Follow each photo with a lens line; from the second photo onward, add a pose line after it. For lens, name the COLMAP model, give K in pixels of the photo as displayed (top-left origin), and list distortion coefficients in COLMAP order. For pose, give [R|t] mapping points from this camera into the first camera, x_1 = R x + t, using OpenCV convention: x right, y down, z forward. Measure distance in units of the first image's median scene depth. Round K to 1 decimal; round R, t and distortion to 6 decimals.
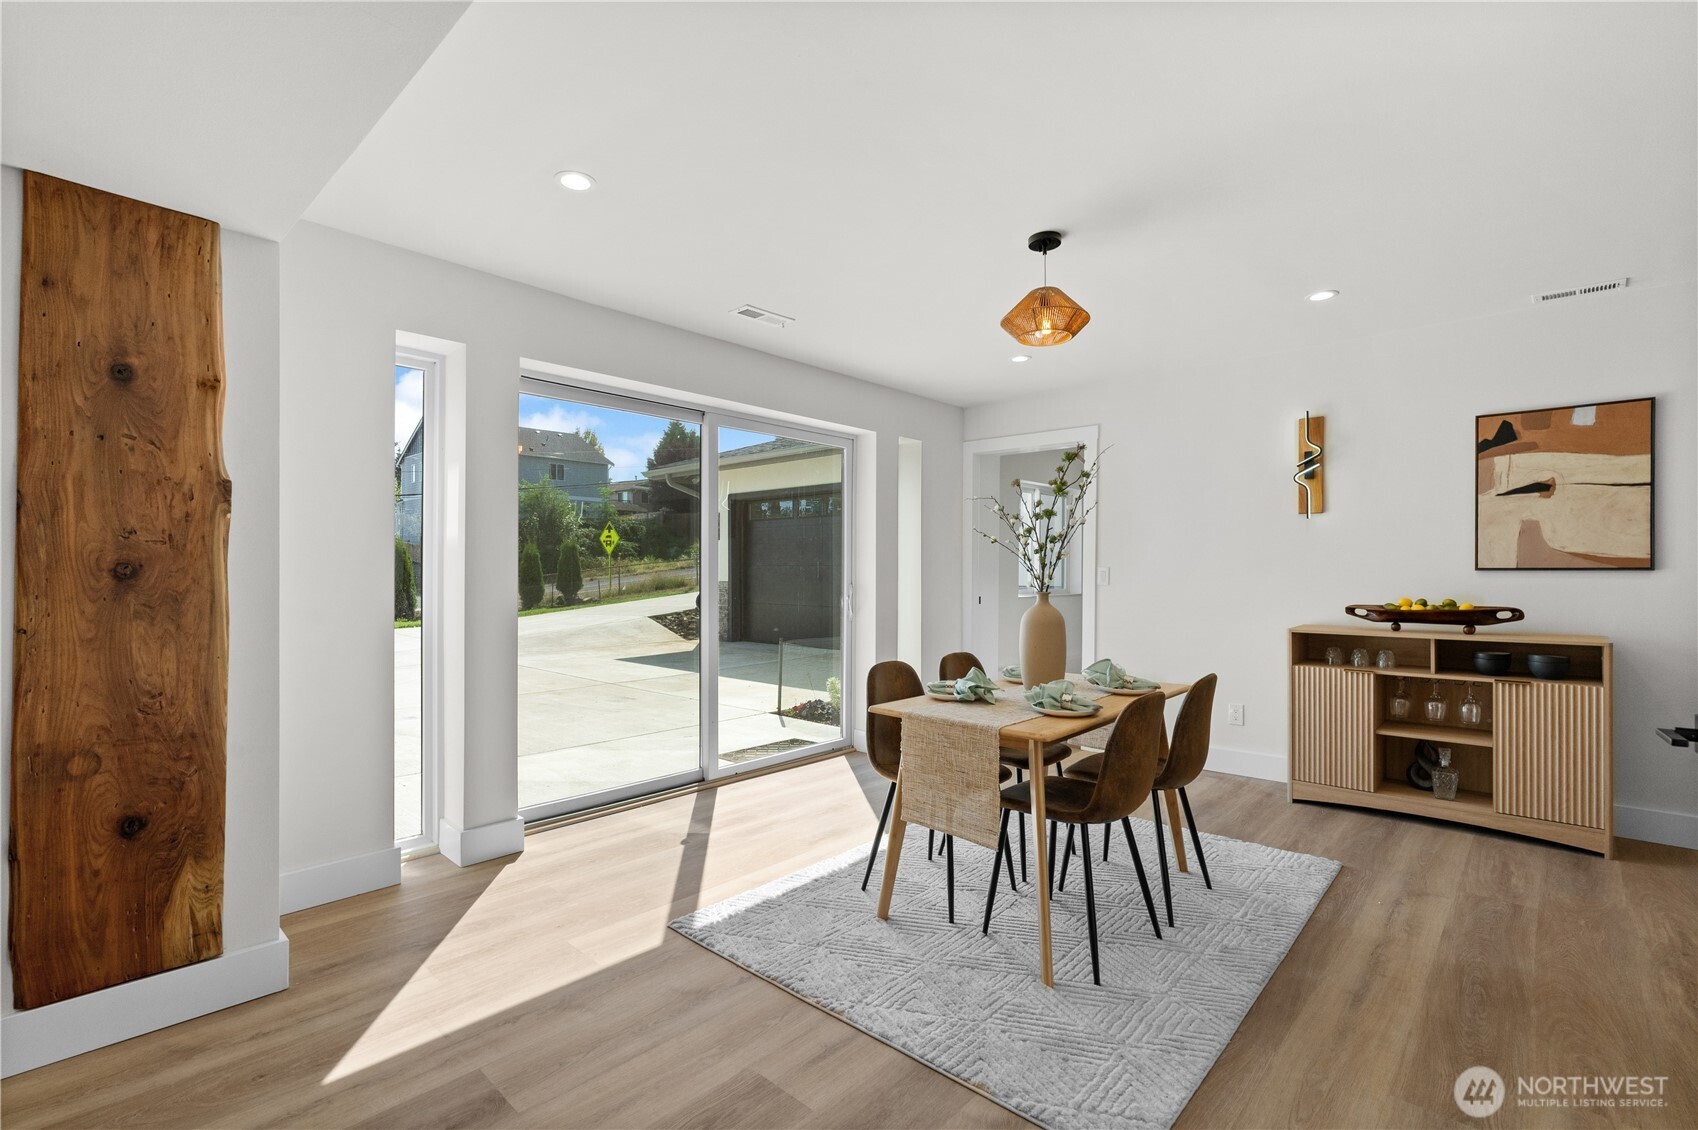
lens RADIAL K [[775.4, 0, 848.1], [0, 775.4, 568.2], [0, 0, 1]] dist [0.002716, 0.000211]
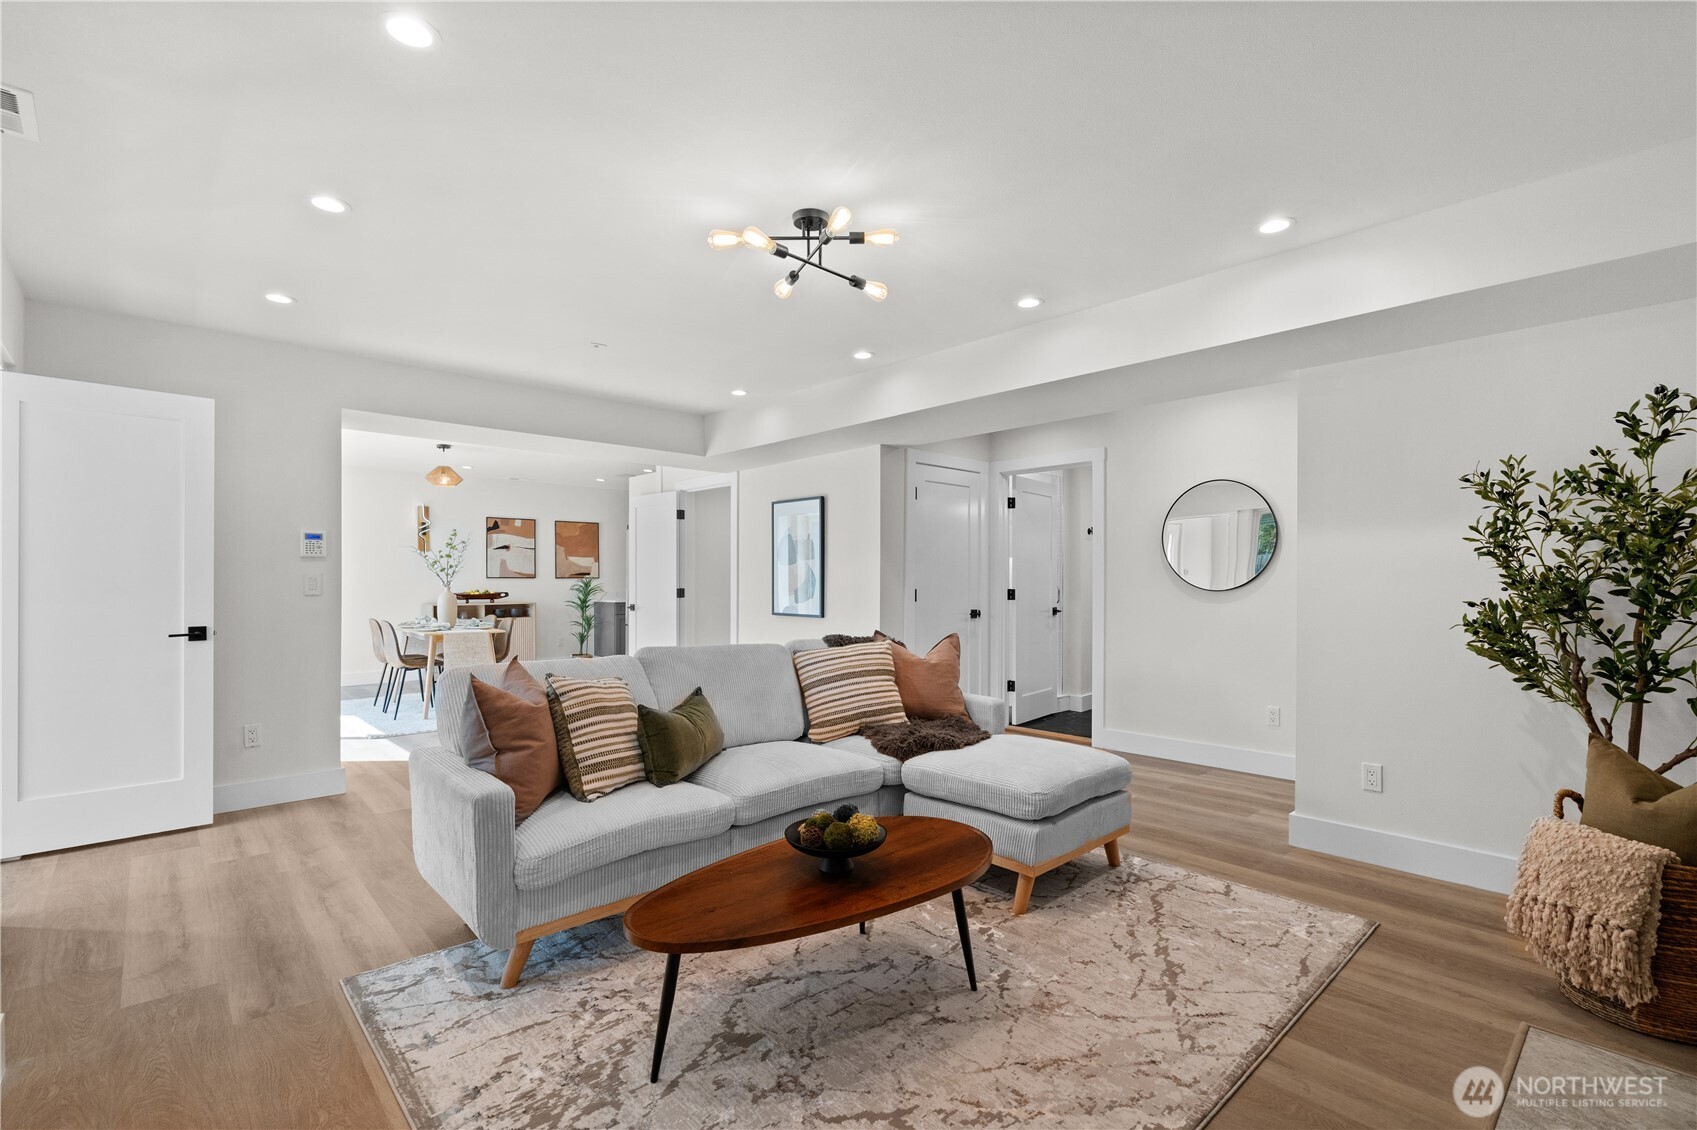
lens RADIAL K [[774.9, 0, 847.5], [0, 774.9, 571.9], [0, 0, 1]] dist [0.002716, 0.000211]
pose [[0.075963, 0.007055, 0.997086, -1.686462], [-0.005296, 0.999964, -0.006672, -0.007097], [-0.997097, -0.004773, 0.075998, -0.379990]]
